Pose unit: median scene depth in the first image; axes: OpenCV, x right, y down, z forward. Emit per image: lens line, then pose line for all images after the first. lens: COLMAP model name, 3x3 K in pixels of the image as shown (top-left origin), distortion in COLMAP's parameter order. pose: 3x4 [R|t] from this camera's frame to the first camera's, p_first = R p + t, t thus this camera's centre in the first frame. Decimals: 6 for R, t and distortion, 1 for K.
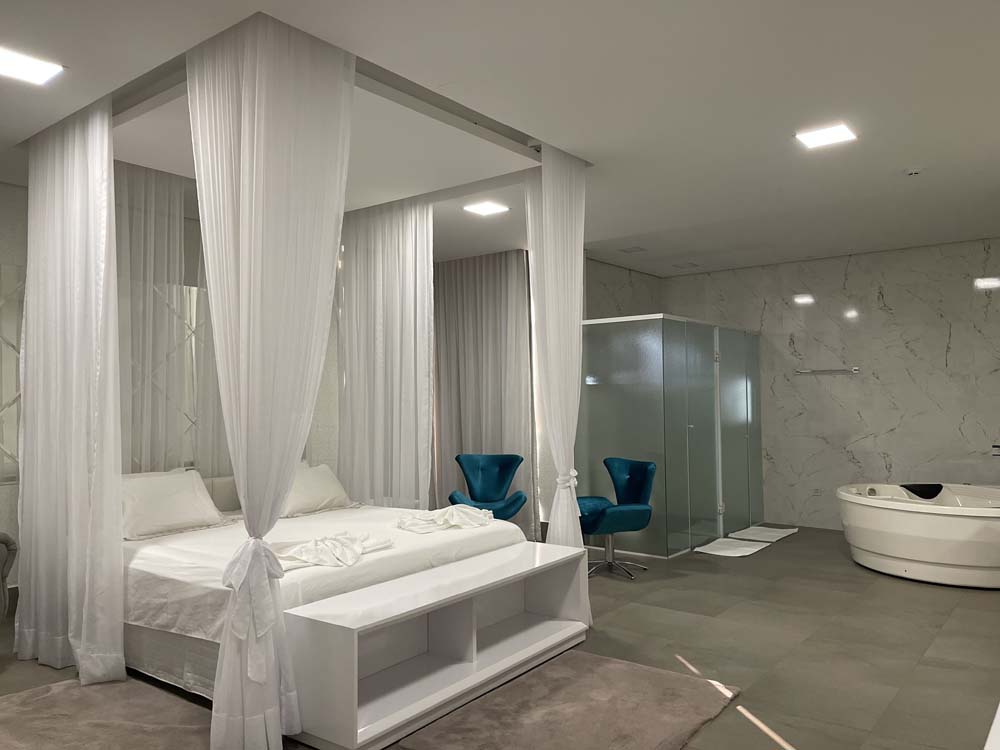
lens RADIAL K [[749.0, 0, 497.3], [0, 749.0, 378.7], [0, 0, 1]] dist [0.054050, -0.052520]
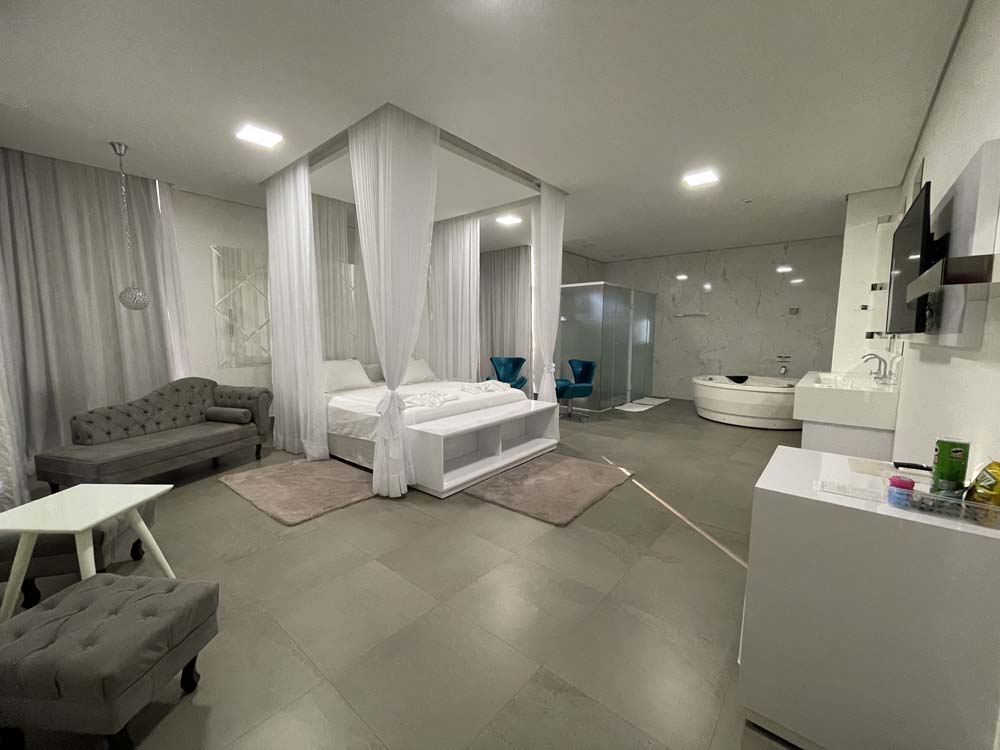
lens RADIAL K [[401.7, 0, 495.2], [0, 401.7, 375.9], [0, 0, 1]] dist [-0.003345, 0.001262]
pose [[0.999186, 0.017219, -0.036492, -0.008091], [-0.012222, 0.991042, 0.132988, 0.022282], [0.038455, -0.132434, 0.990446, -0.018067]]
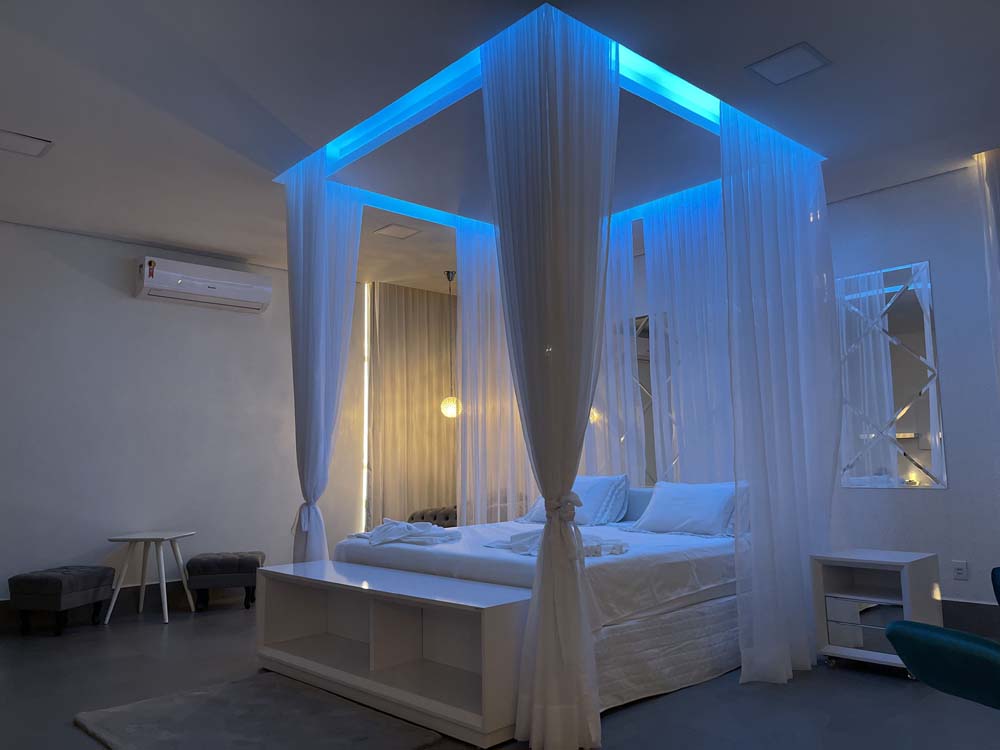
lens RADIAL K [[749.0, 0, 499.3], [0, 749.0, 383.6], [0, 0, 1]] dist [0.054050, -0.052520]
pose [[-0.171161, -0.094375, -0.980713, 0.782450], [0.044650, 0.993636, -0.103411, 0.104712], [0.984231, -0.061489, -0.165858, 1.153697]]
